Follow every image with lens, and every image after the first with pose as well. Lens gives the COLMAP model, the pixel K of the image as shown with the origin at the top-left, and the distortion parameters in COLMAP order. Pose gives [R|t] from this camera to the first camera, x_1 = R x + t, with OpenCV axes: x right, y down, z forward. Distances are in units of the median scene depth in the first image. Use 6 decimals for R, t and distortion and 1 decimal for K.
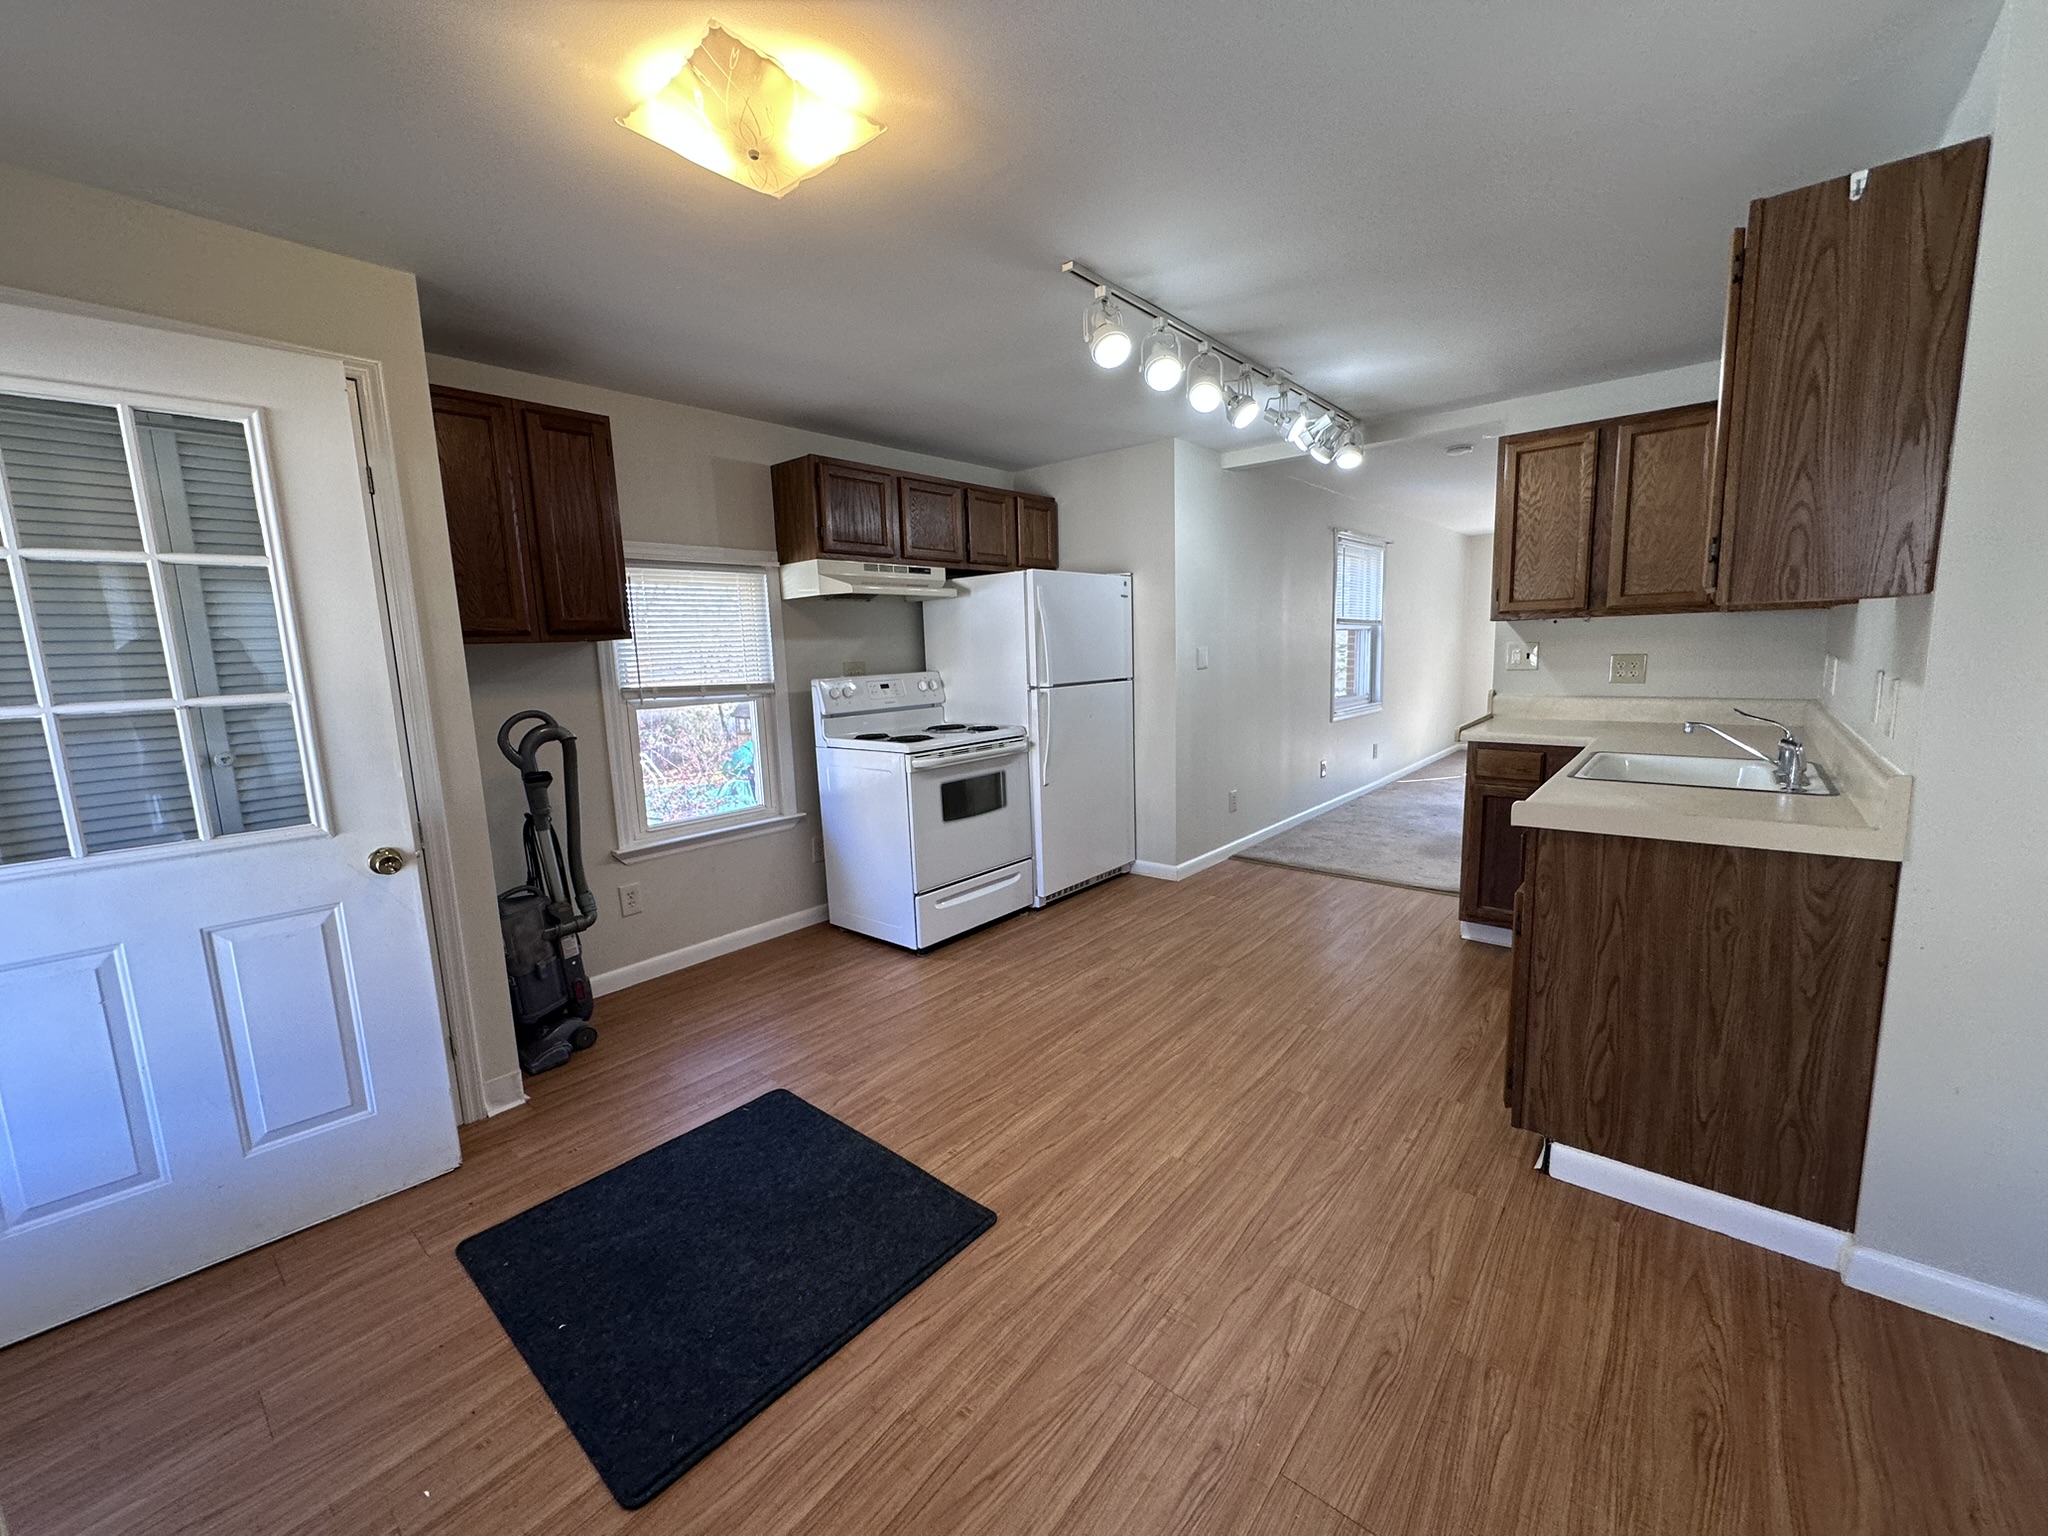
lens RADIAL K [[815.8, 0, 1021.5], [0, 815.8, 767.9], [0, 0, 1]] dist [-0.003616, 0.000822]
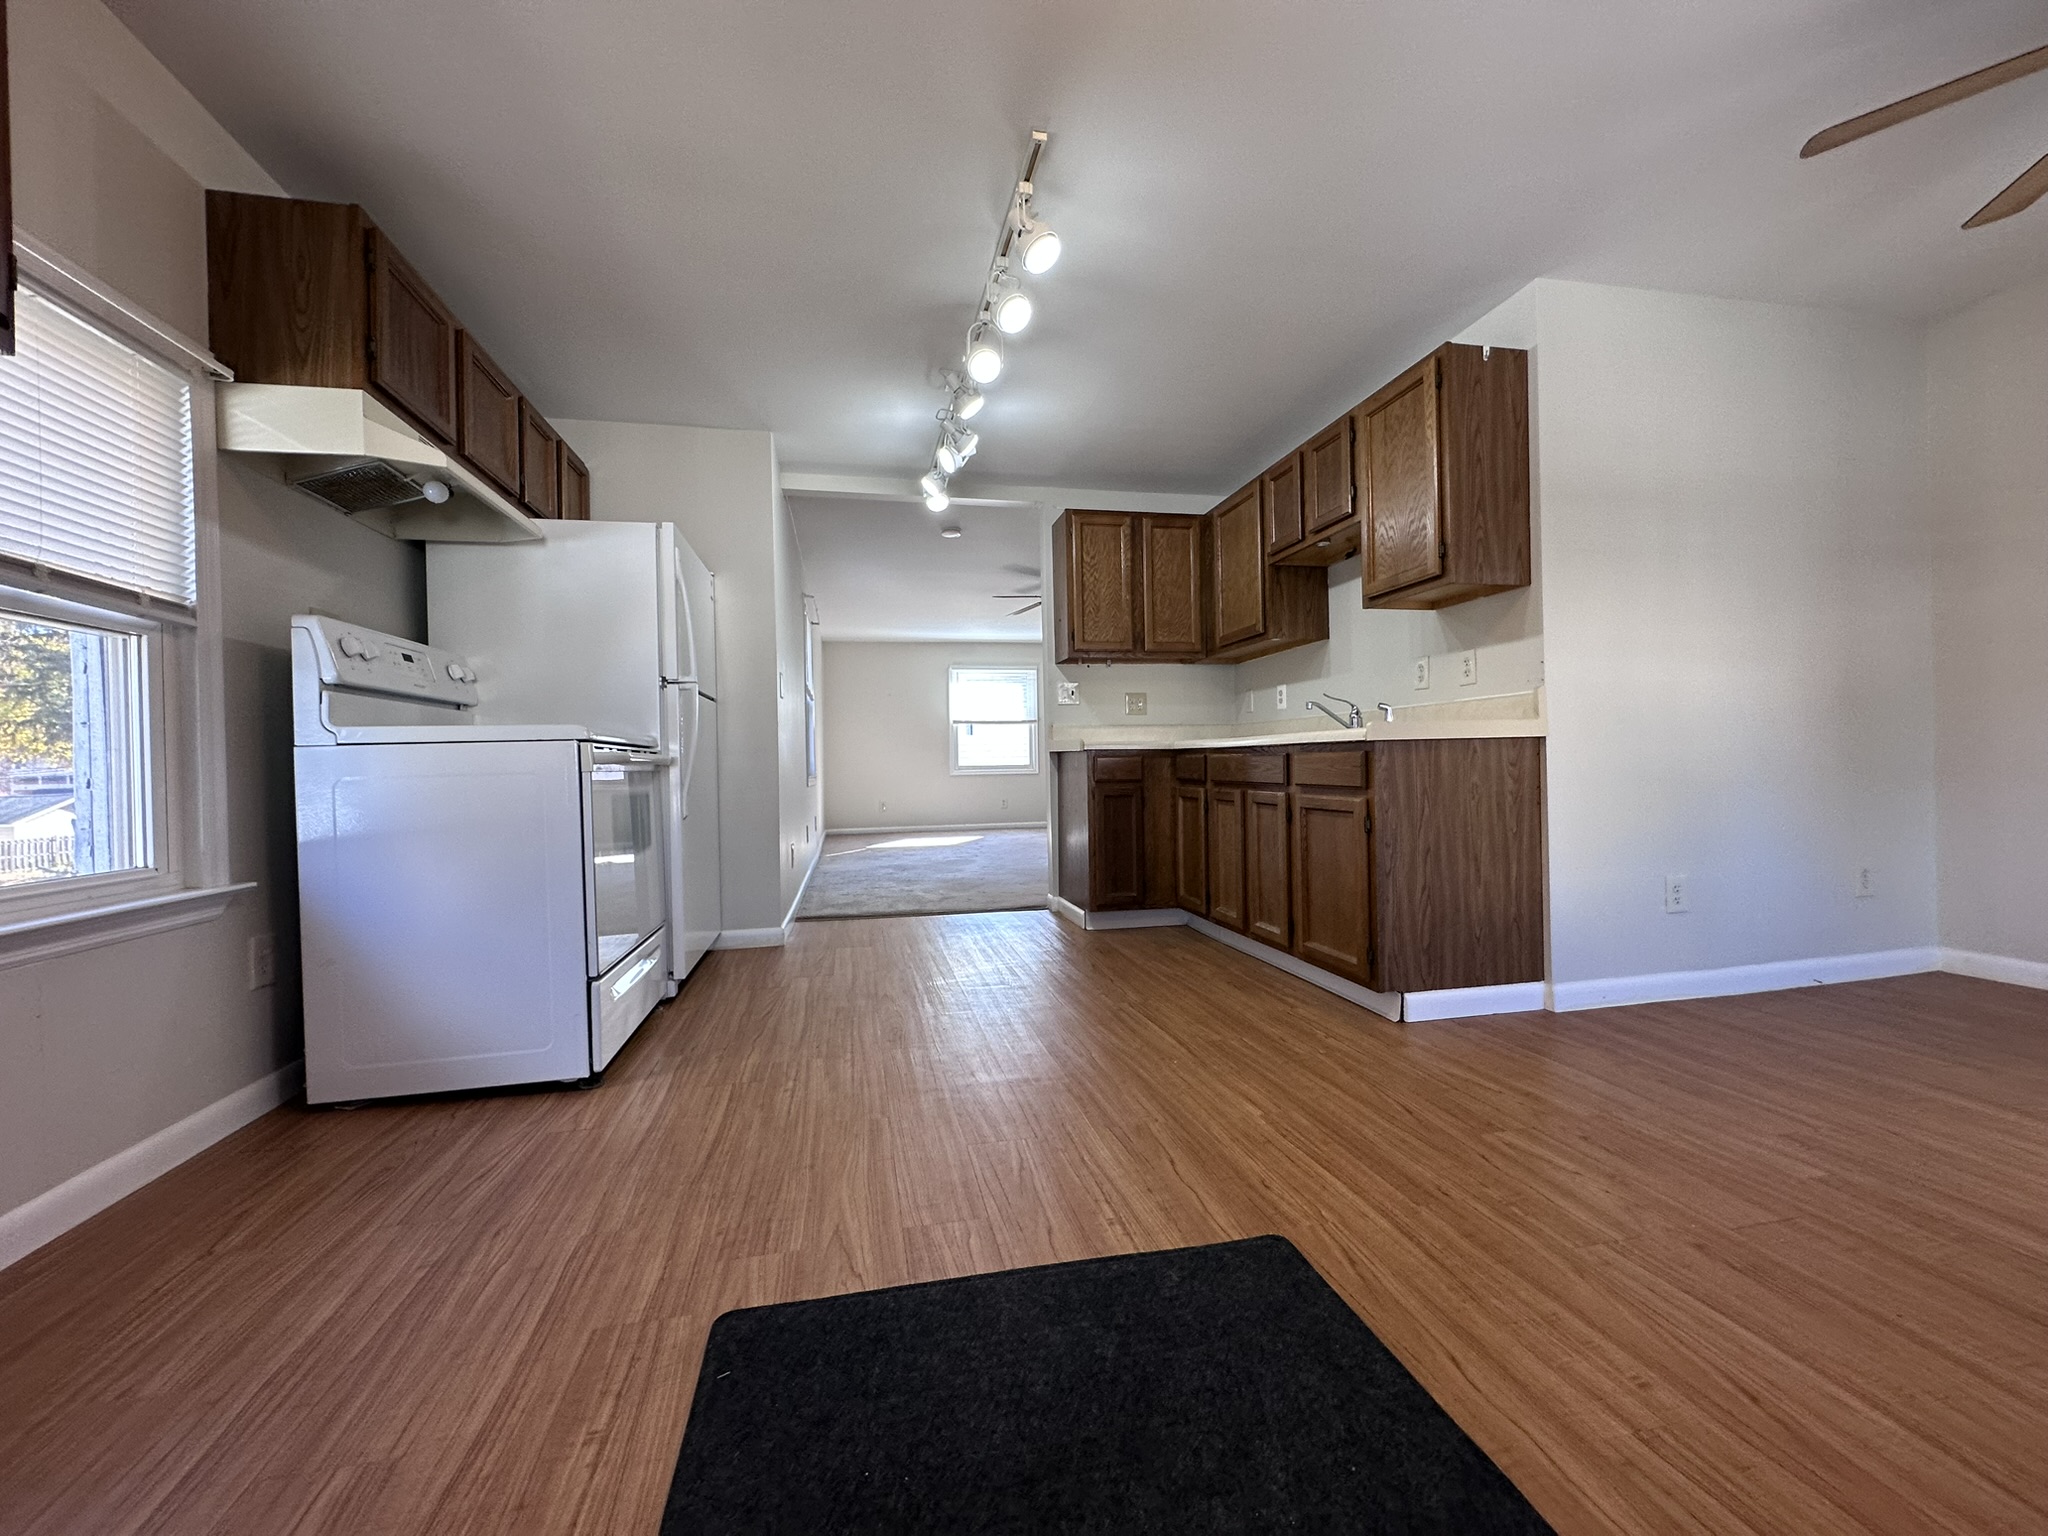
lens RADIAL K [[815.8, 0, 1021.5], [0, 815.8, 767.9], [0, 0, 1]] dist [-0.003616, 0.000822]
pose [[0.610766, 0.017970, 0.791607, -0.452001], [0.116799, 0.986761, -0.112517, 0.117402], [-0.783149, 0.161181, 0.600581, 0.408167]]
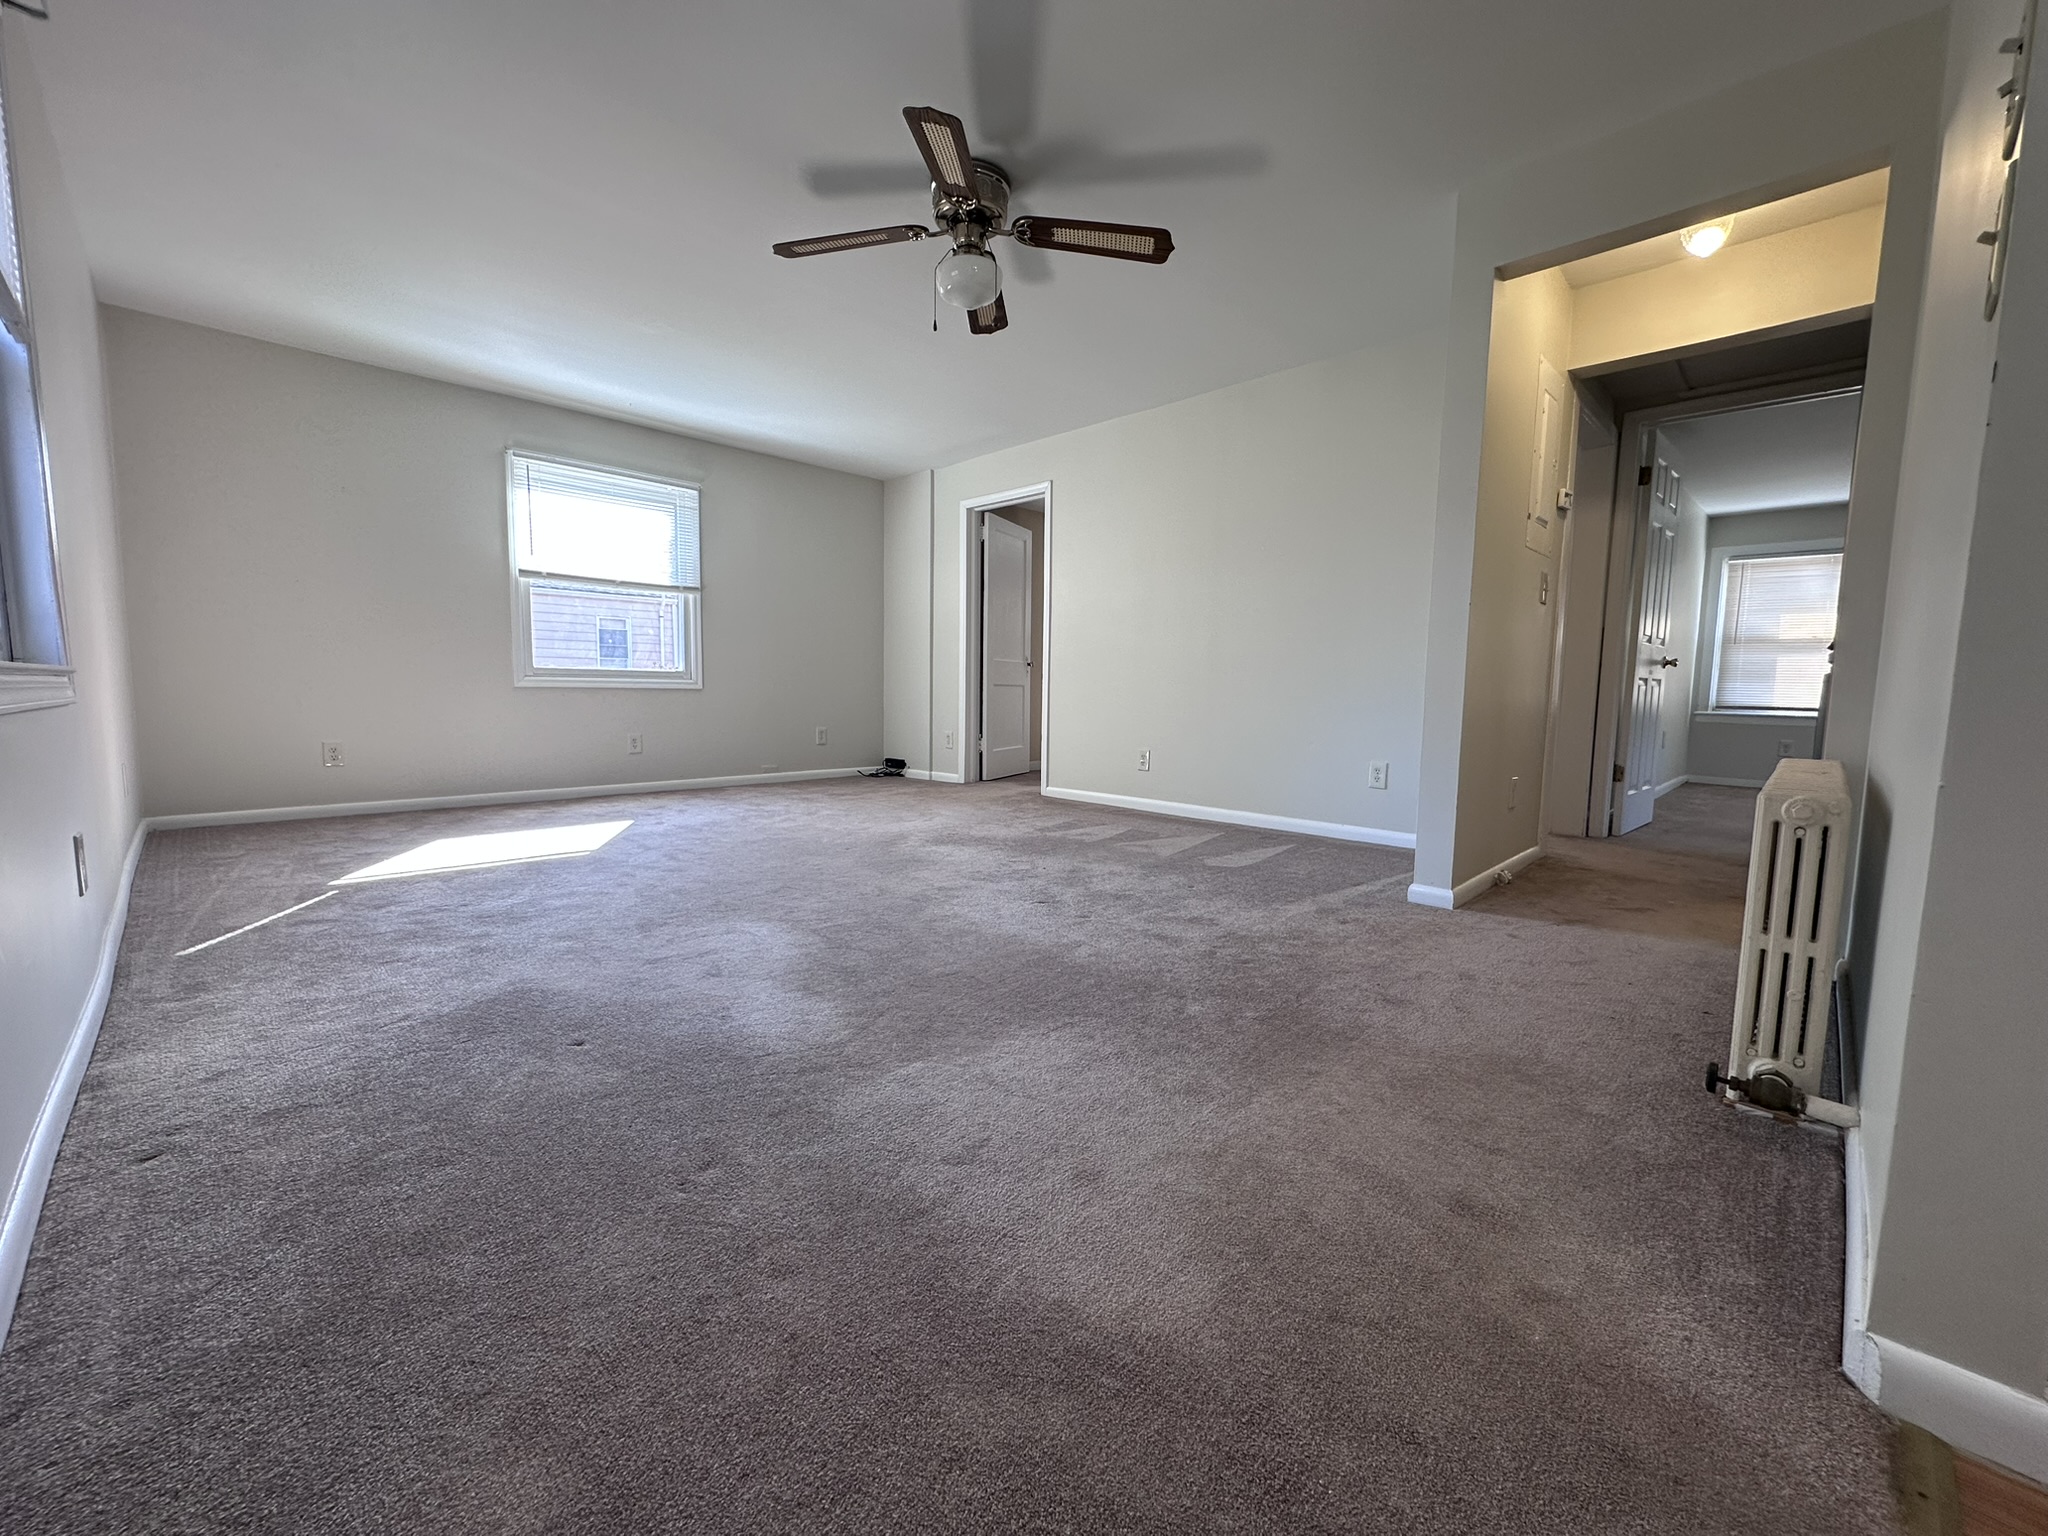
lens RADIAL K [[815.8, 0, 1021.5], [0, 815.8, 767.9], [0, 0, 1]] dist [-0.003616, 0.000822]
pose [[0.071295, -0.064113, 0.995393, 0.458889], [0.130845, 0.989910, 0.054388, -0.056276], [-0.988836, 0.126364, 0.078964, 1.513921]]
